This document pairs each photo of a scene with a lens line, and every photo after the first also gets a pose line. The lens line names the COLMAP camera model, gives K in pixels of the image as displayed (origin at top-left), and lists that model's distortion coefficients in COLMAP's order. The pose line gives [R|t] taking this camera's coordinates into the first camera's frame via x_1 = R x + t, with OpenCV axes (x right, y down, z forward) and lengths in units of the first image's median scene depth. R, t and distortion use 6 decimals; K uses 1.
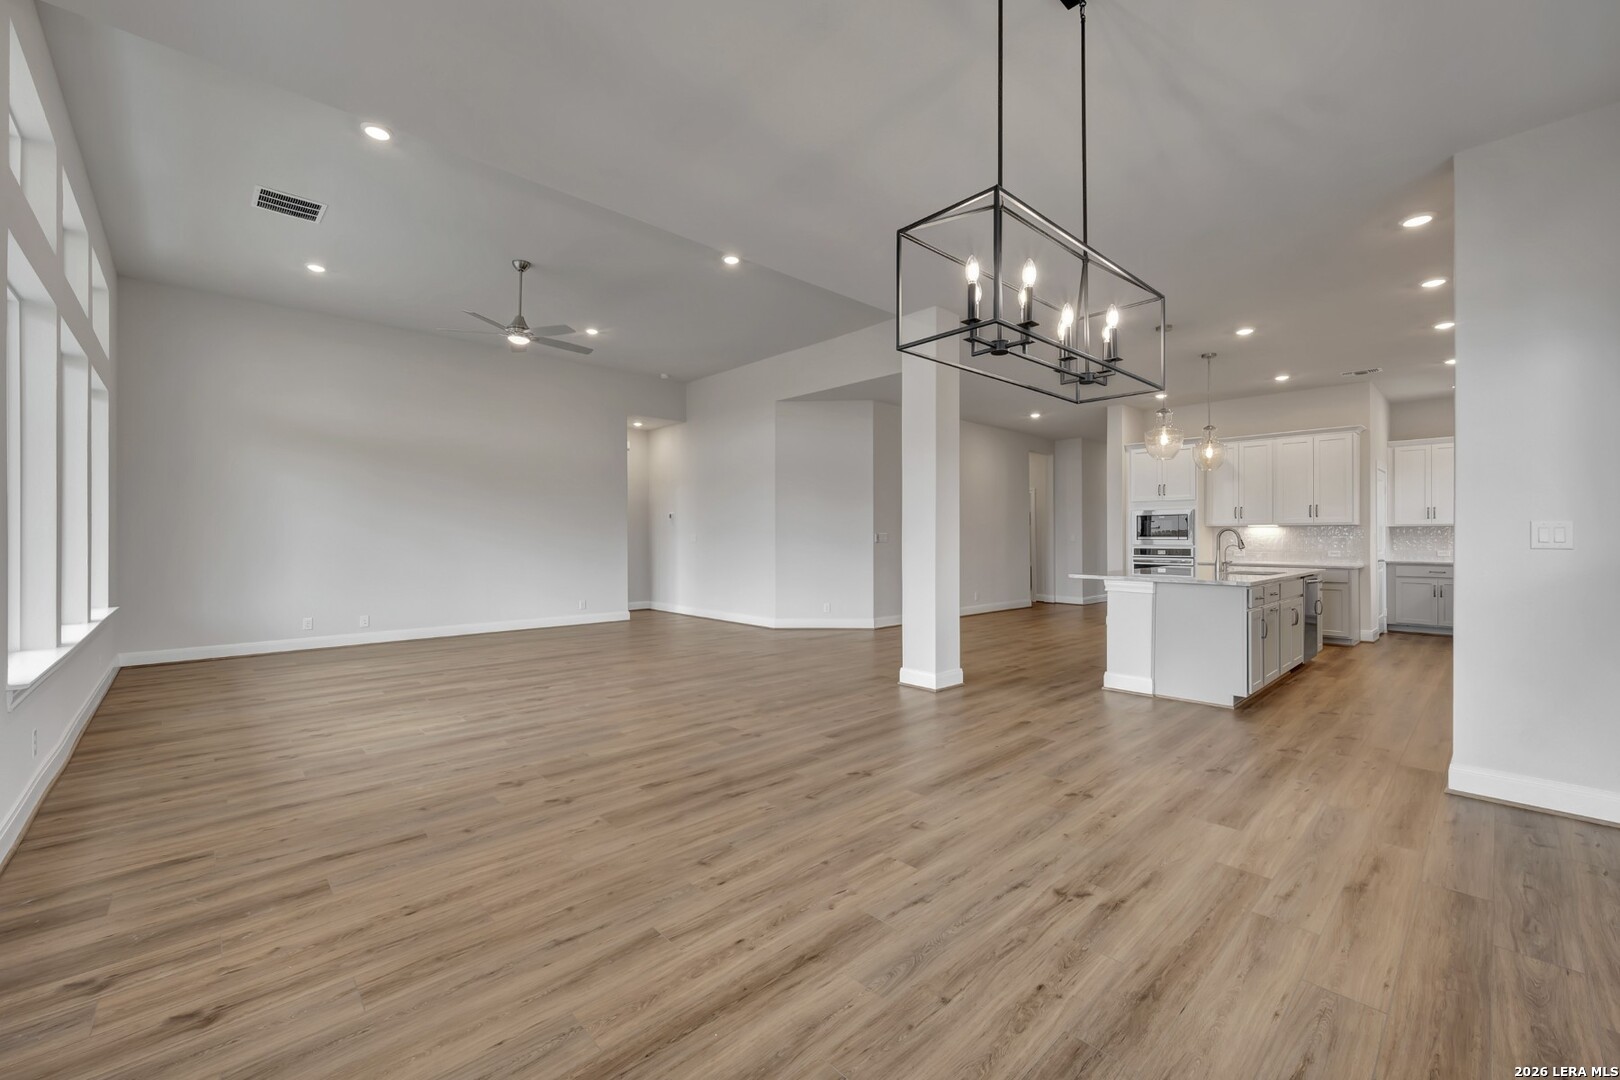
lens RADIAL K [[648.5, 0, 825.4], [0, 648.5, 534.9], [0, 0, 1]] dist [0.004885, -0.000998]
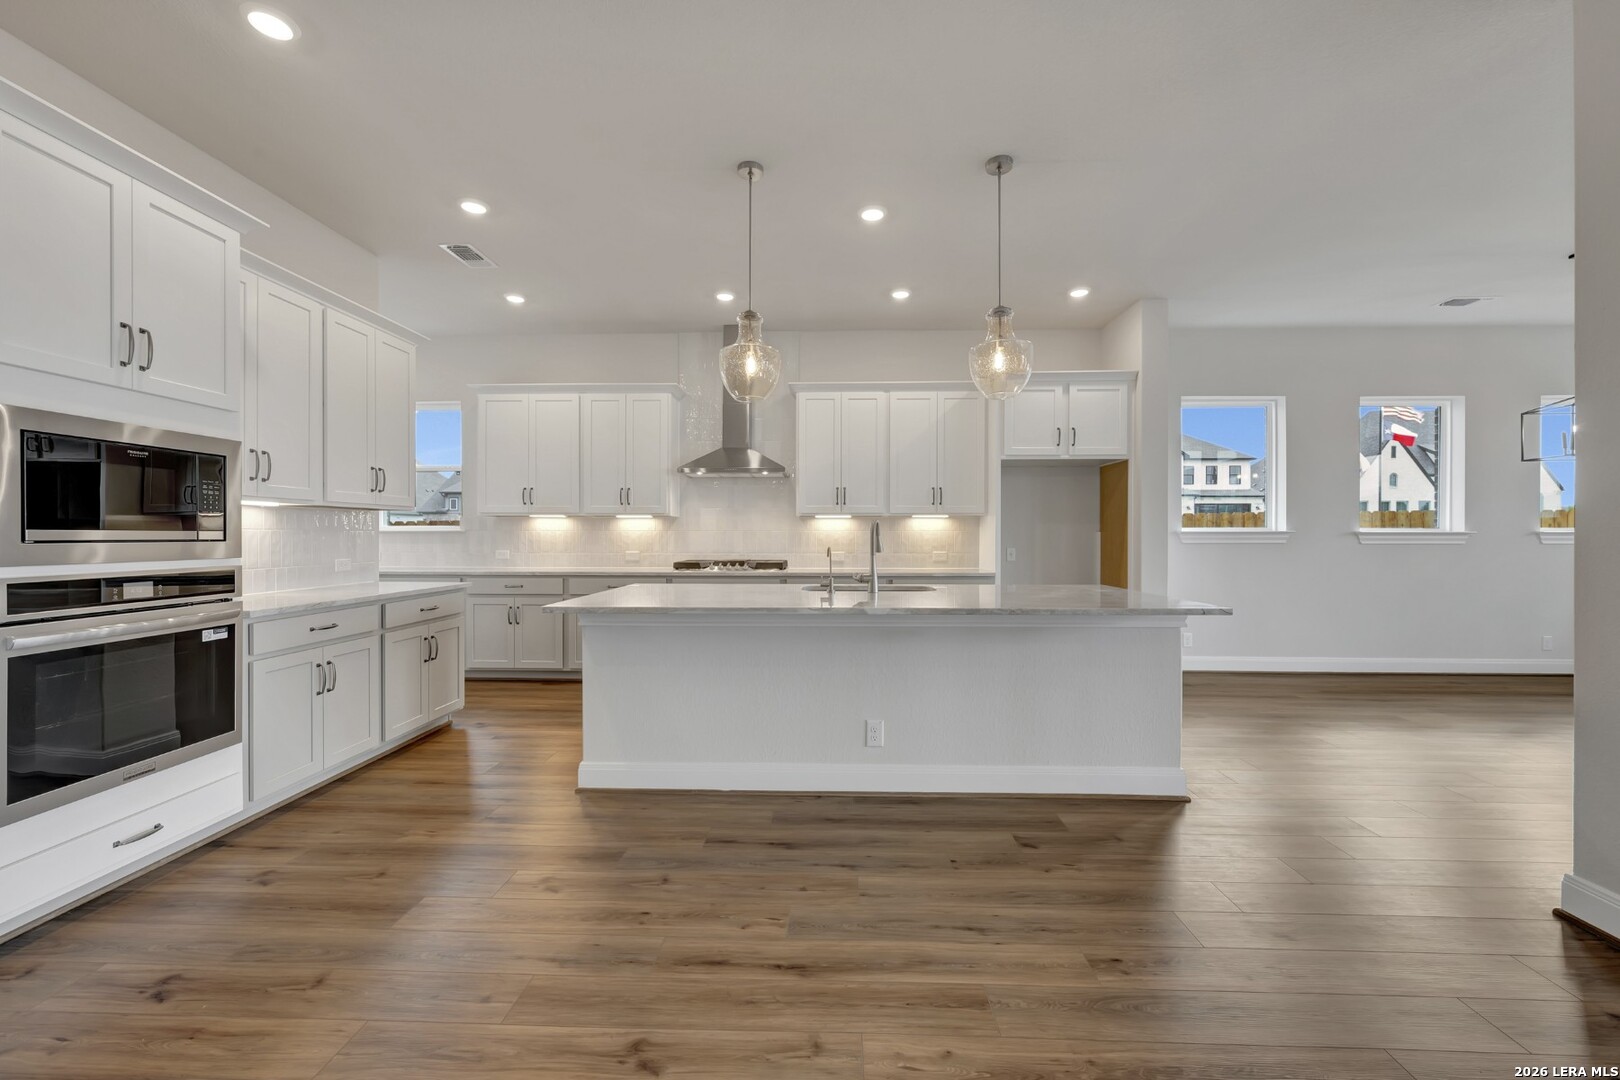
lens RADIAL K [[648.5, 0, 809.9], [0, 648.5, 531.6], [0, 0, 1]] dist [0.004885, -0.000998]
pose [[-0.695417, 0.005013, 0.718589, 0.156758], [-0.004813, 0.999921, -0.011633, 0.006606], [-0.718590, -0.011548, -0.695338, 1.046947]]
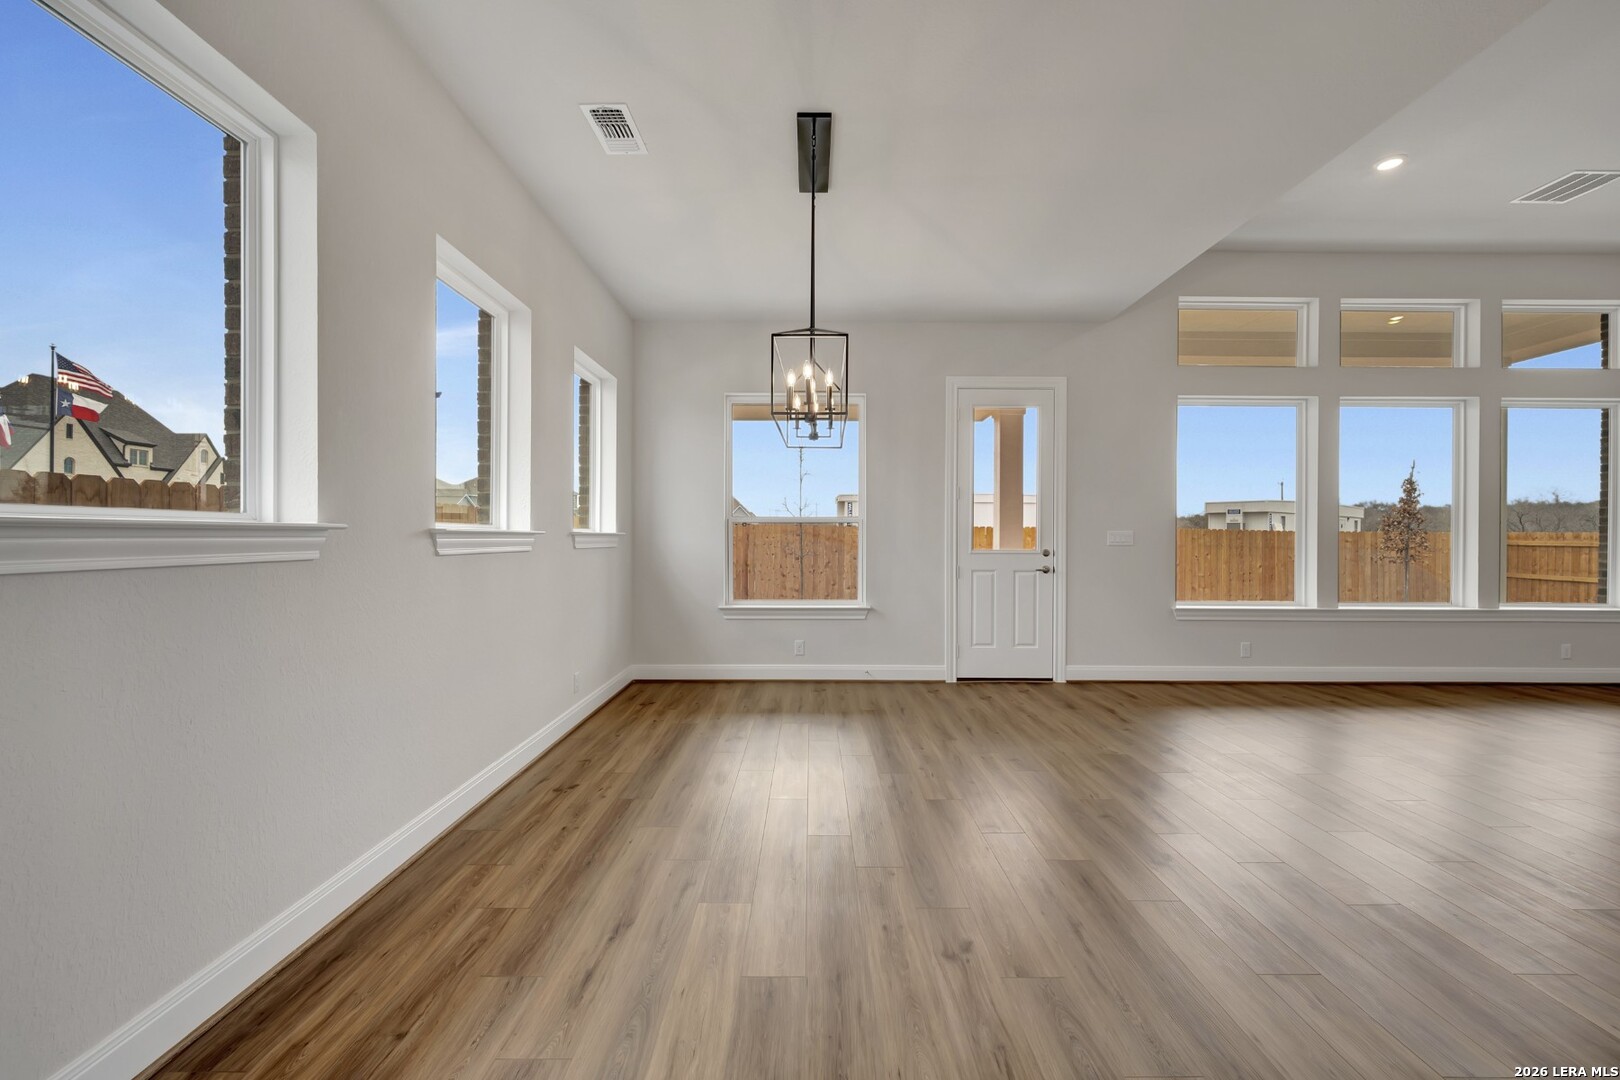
lens RADIAL K [[648.5, 0, 802.5], [0, 648.5, 546.3], [0, 0, 1]] dist [0.004885, -0.000998]
pose [[-0.699403, 0.009237, -0.714667, 0.352073], [0.001333, 0.999932, 0.011619, 0.001418], [0.714726, 0.007174, -0.699368, 0.496848]]
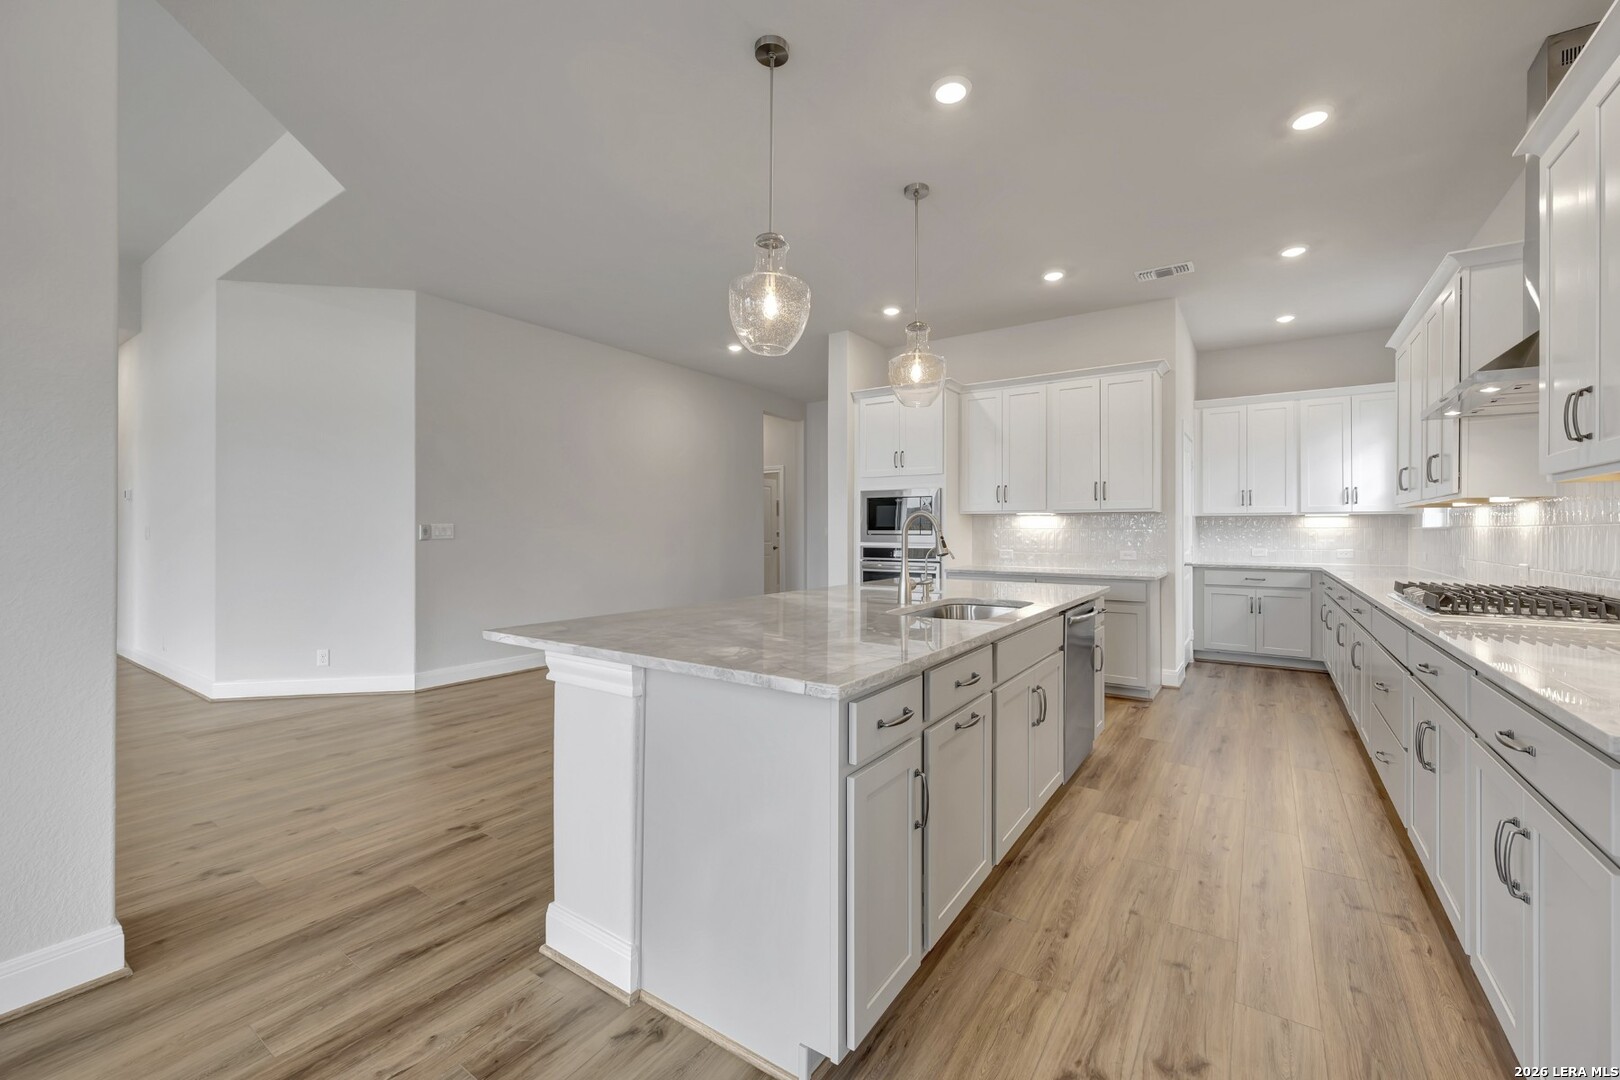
lens RADIAL K [[648.5, 0, 812.0], [0, 648.5, 527.2], [0, 0, 1]] dist [0.004885, -0.000998]
pose [[0.980798, 0.001480, 0.195020, 0.319660], [-0.001477, 0.999999, -0.000164, 0.000319], [-0.195020, -0.000127, 0.980799, 0.391159]]
